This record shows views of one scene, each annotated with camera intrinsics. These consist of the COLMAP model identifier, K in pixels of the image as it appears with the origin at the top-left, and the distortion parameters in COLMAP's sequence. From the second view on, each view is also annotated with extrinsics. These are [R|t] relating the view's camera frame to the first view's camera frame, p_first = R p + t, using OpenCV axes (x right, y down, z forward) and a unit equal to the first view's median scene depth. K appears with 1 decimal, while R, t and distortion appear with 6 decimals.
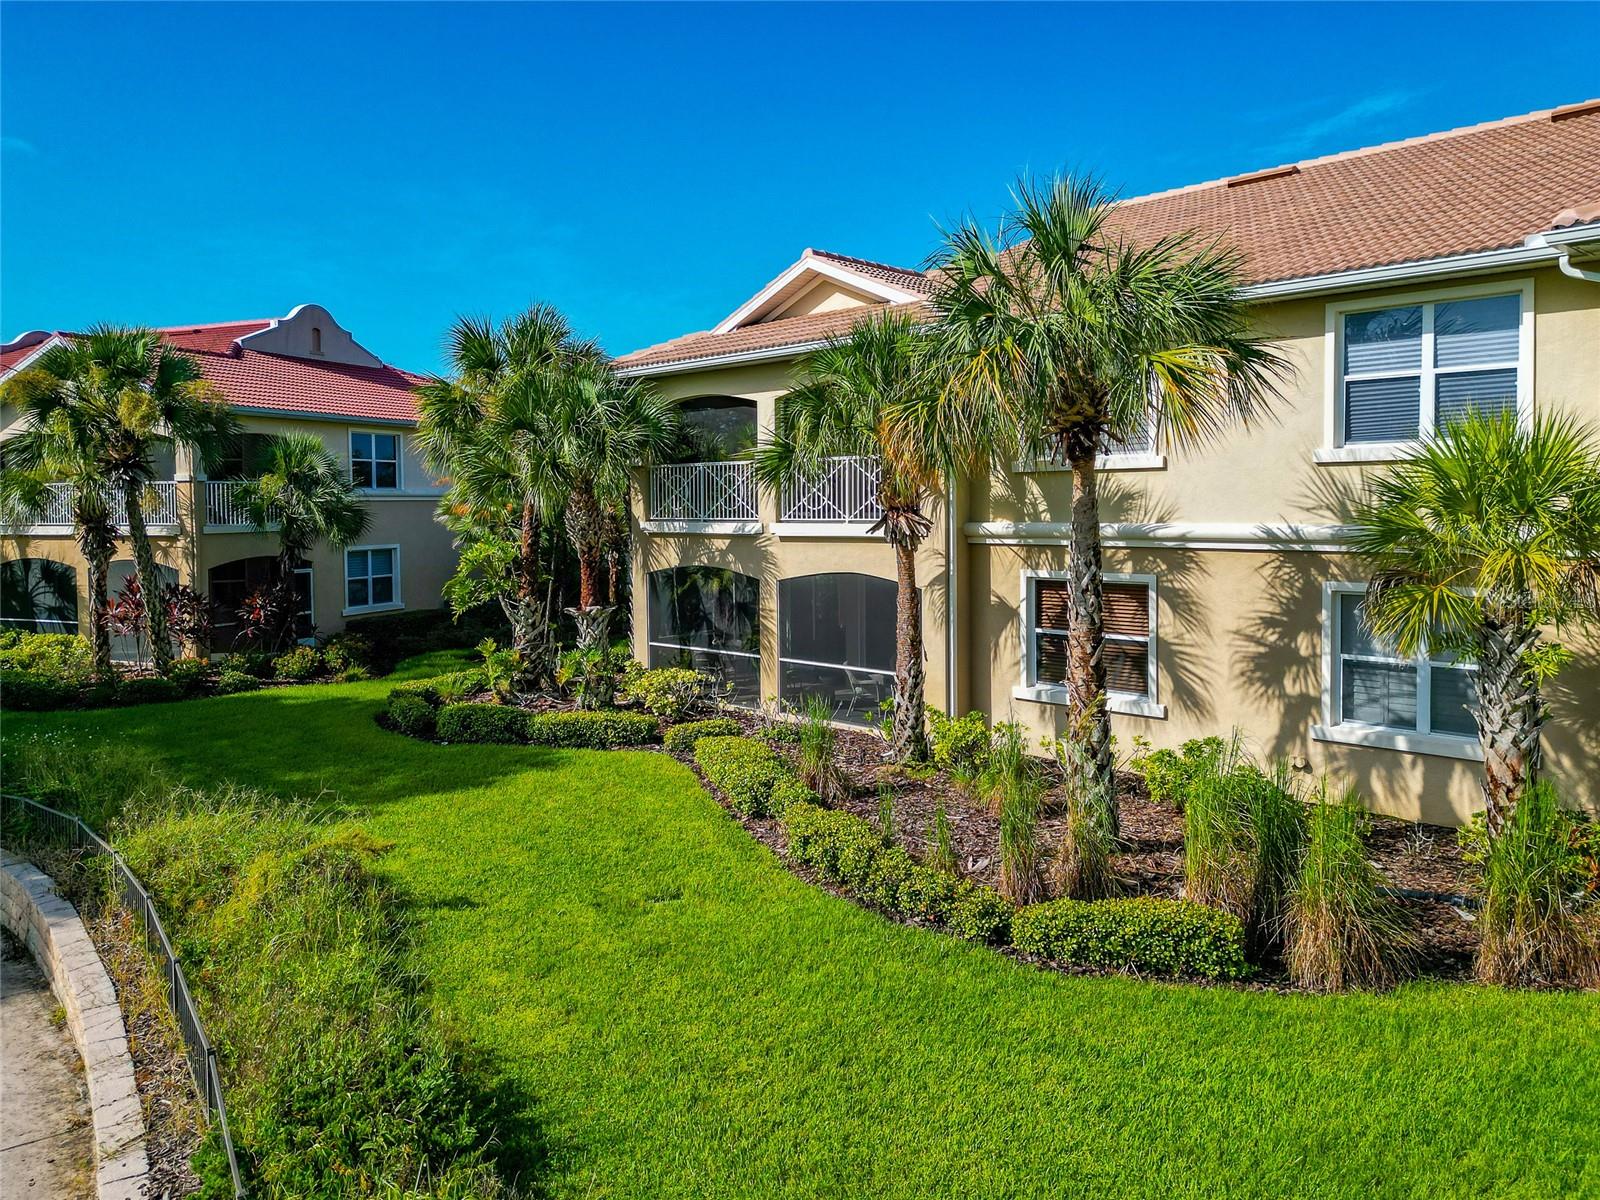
lens RADIAL K [[1131.8, 0, 795.7], [0, 1131.8, 595.0], [0, 0, 1]] dist [0.068011, -0.063027]
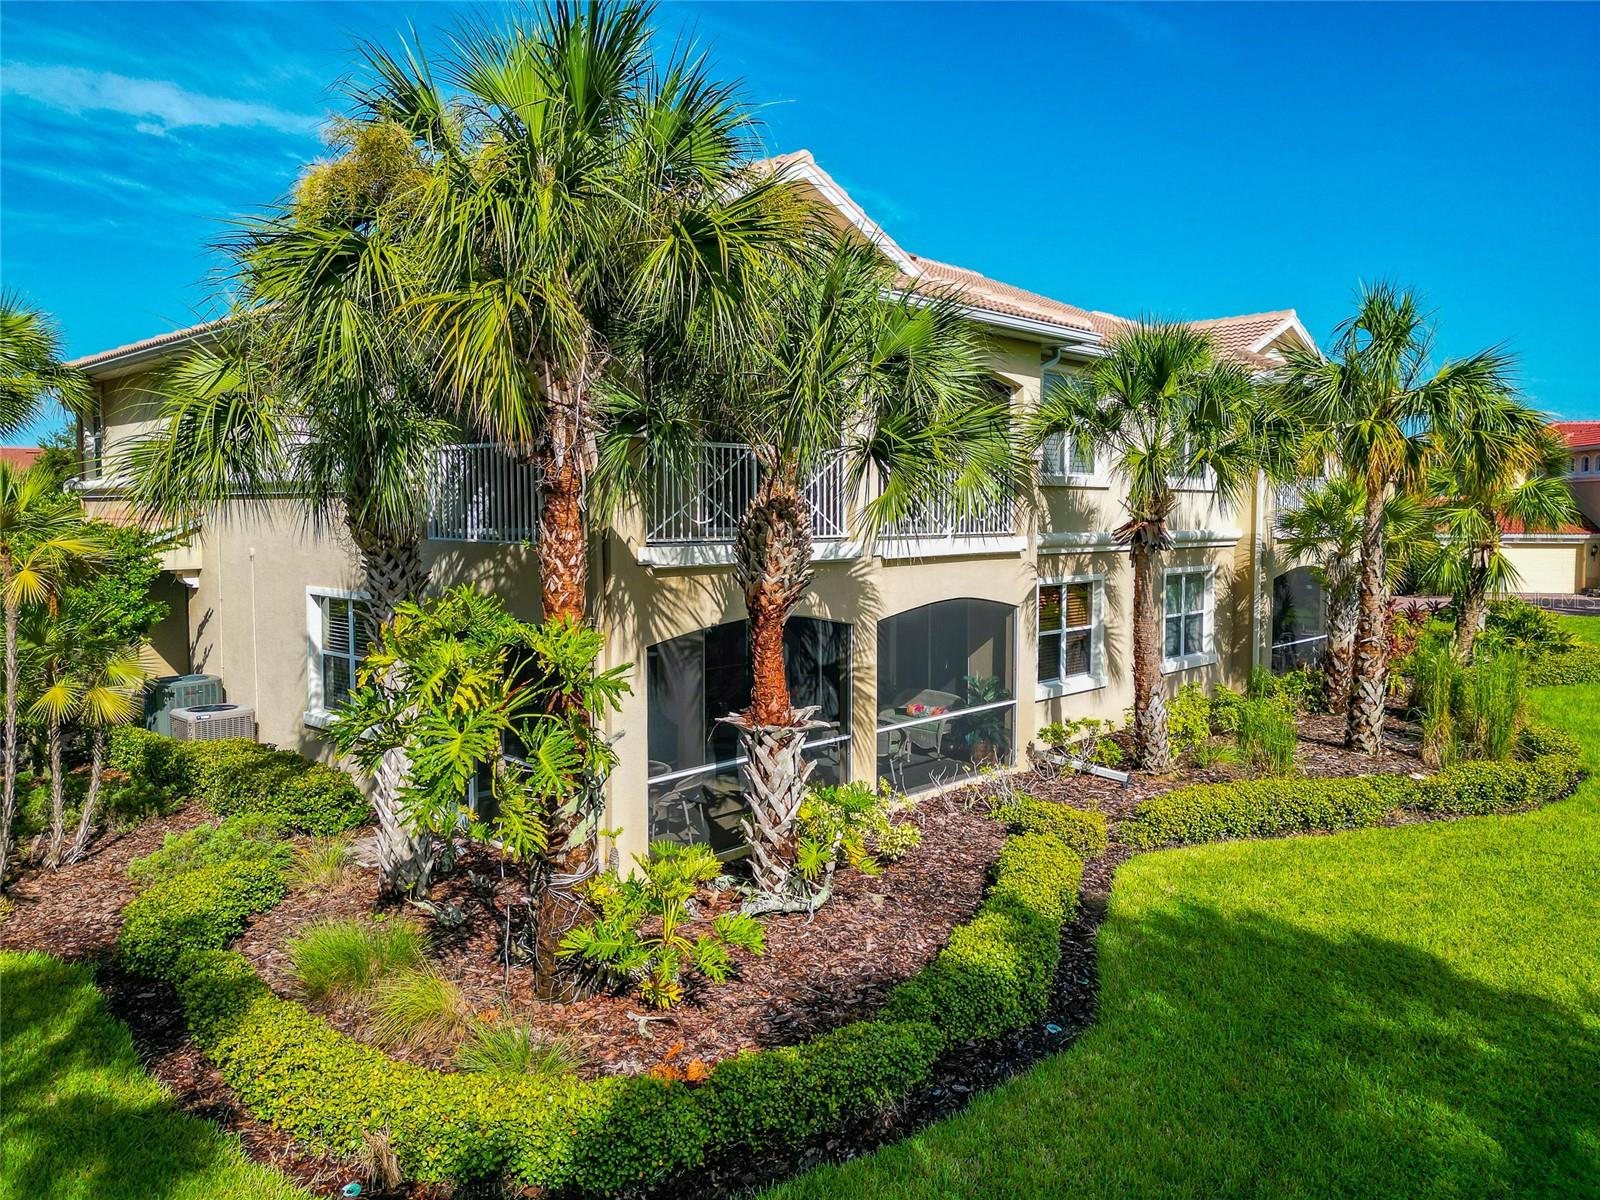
lens RADIAL K [[1131.8, 0, 795.7], [0, 1131.8, 595.0], [0, 0, 1]] dist [0.068011, -0.063027]
pose [[-0.021780, -0.067547, 0.997478, -0.785496], [0.074392, 0.994840, 0.068993, -0.089690], [-0.996991, 0.075707, -0.016643, 1.149611]]
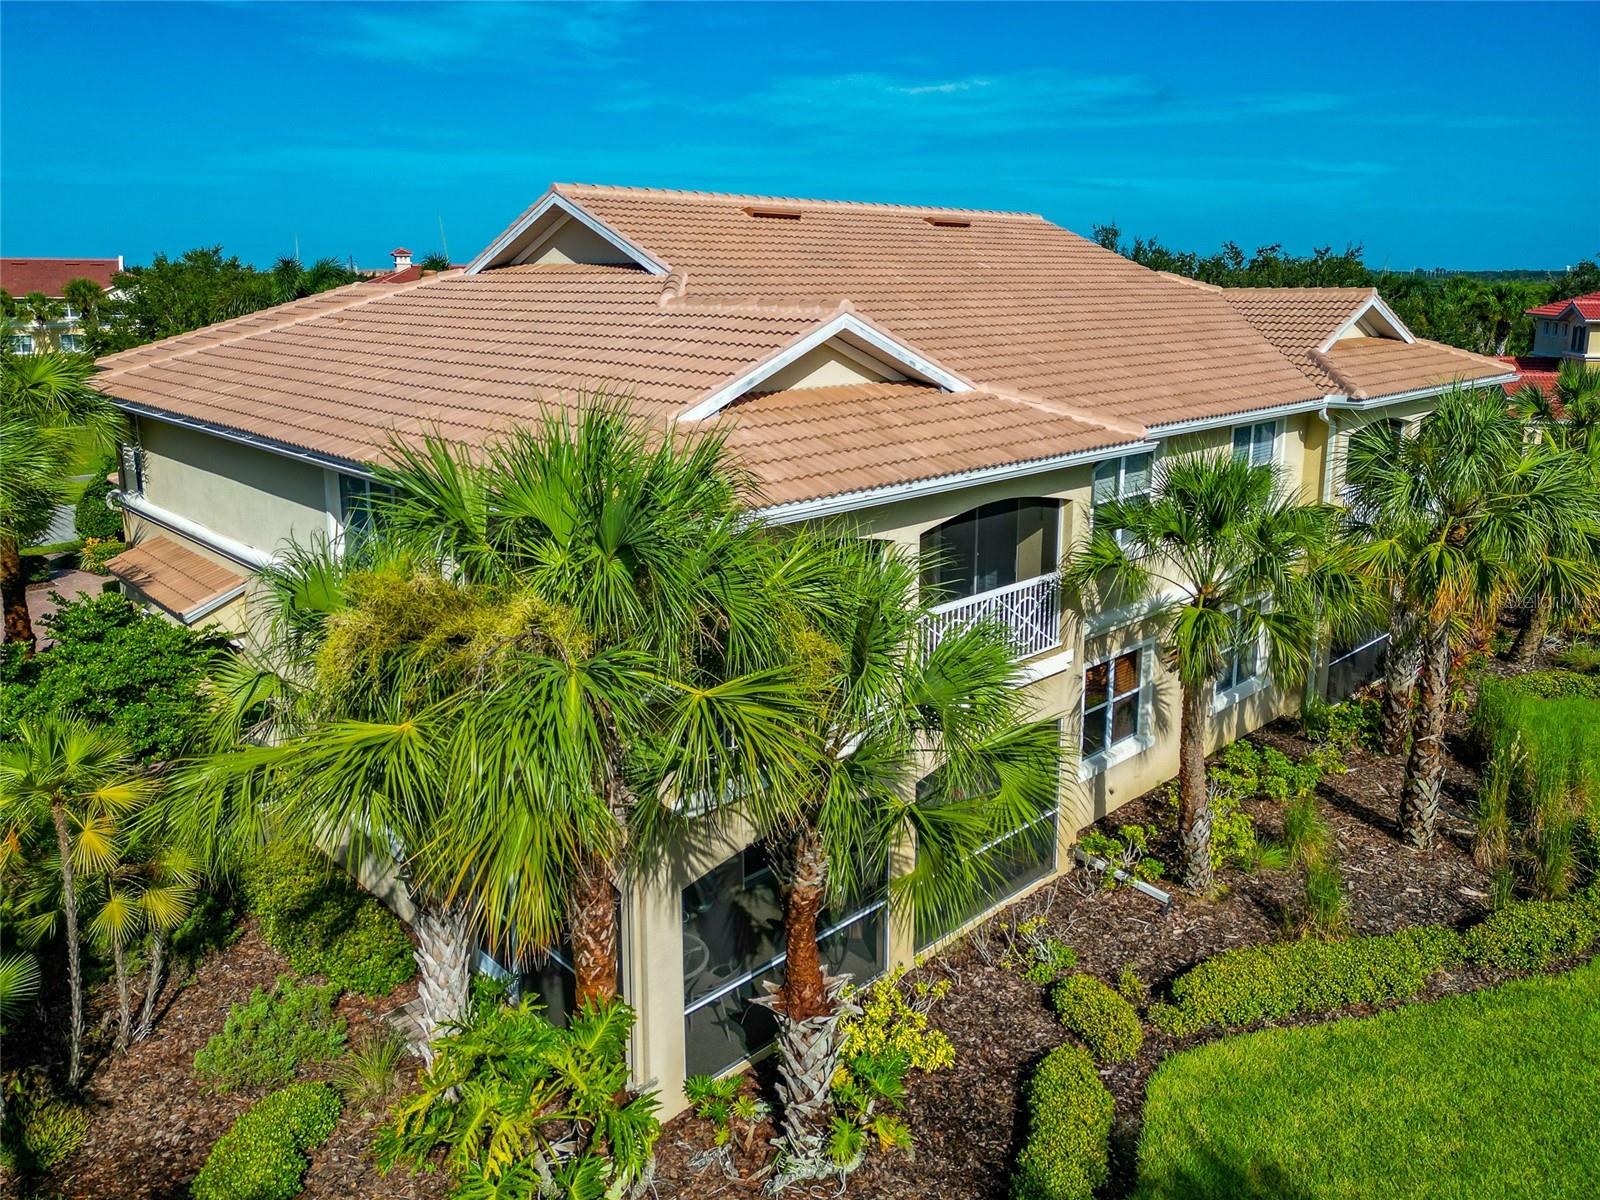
lens RADIAL K [[1154.8, 0, 799.2], [0, 1154.8, 525.6], [0, 0, 1]] dist [0.066632, -0.050956]
pose [[0.019071, -0.195554, 0.980507, -0.752601], [0.077611, 0.978016, 0.193548, -0.341250], [-0.996801, 0.072407, 0.033829, 1.122015]]
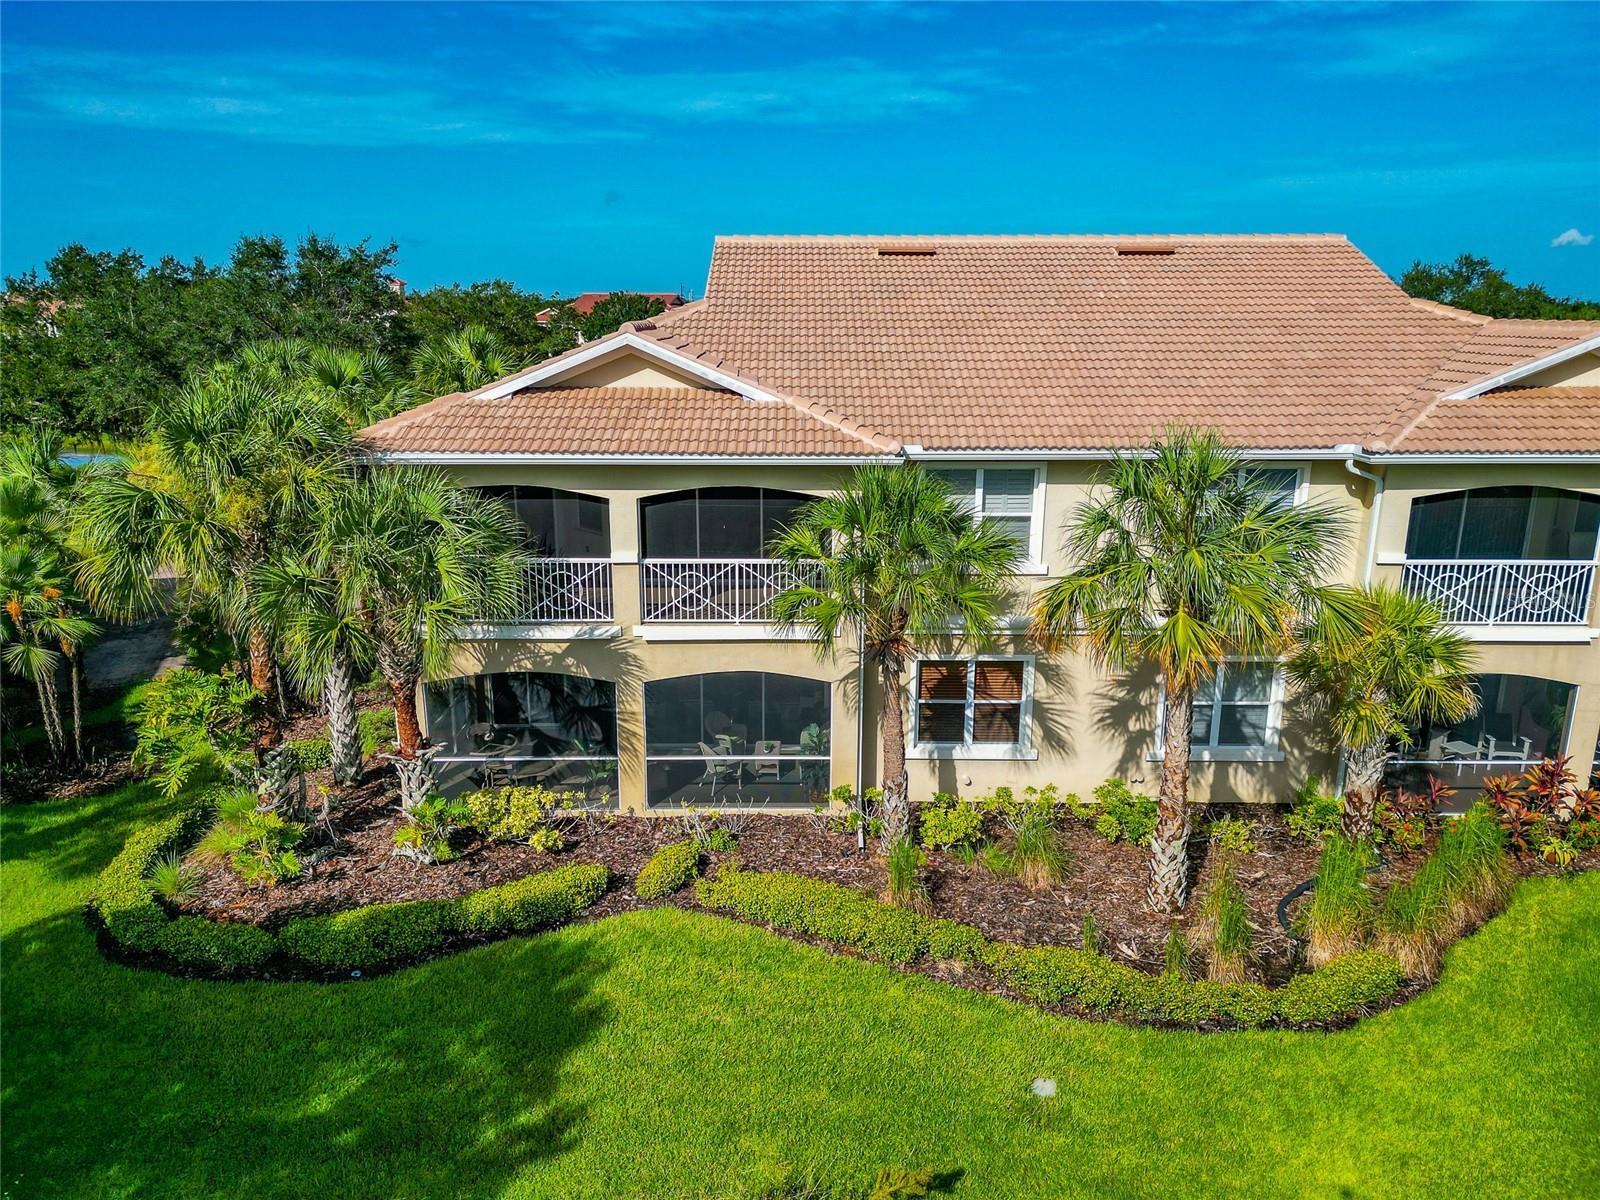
lens RADIAL K [[1153.9, 0, 800.0], [0, 1153.9, 600.0], [0, 0, 1]] dist [0.029302, 0.001139]
pose [[0.704754, -0.167609, 0.689369, -0.640051], [0.048593, 0.980814, 0.188791, -0.283768], [-0.707786, -0.099553, 0.699377, 0.238422]]
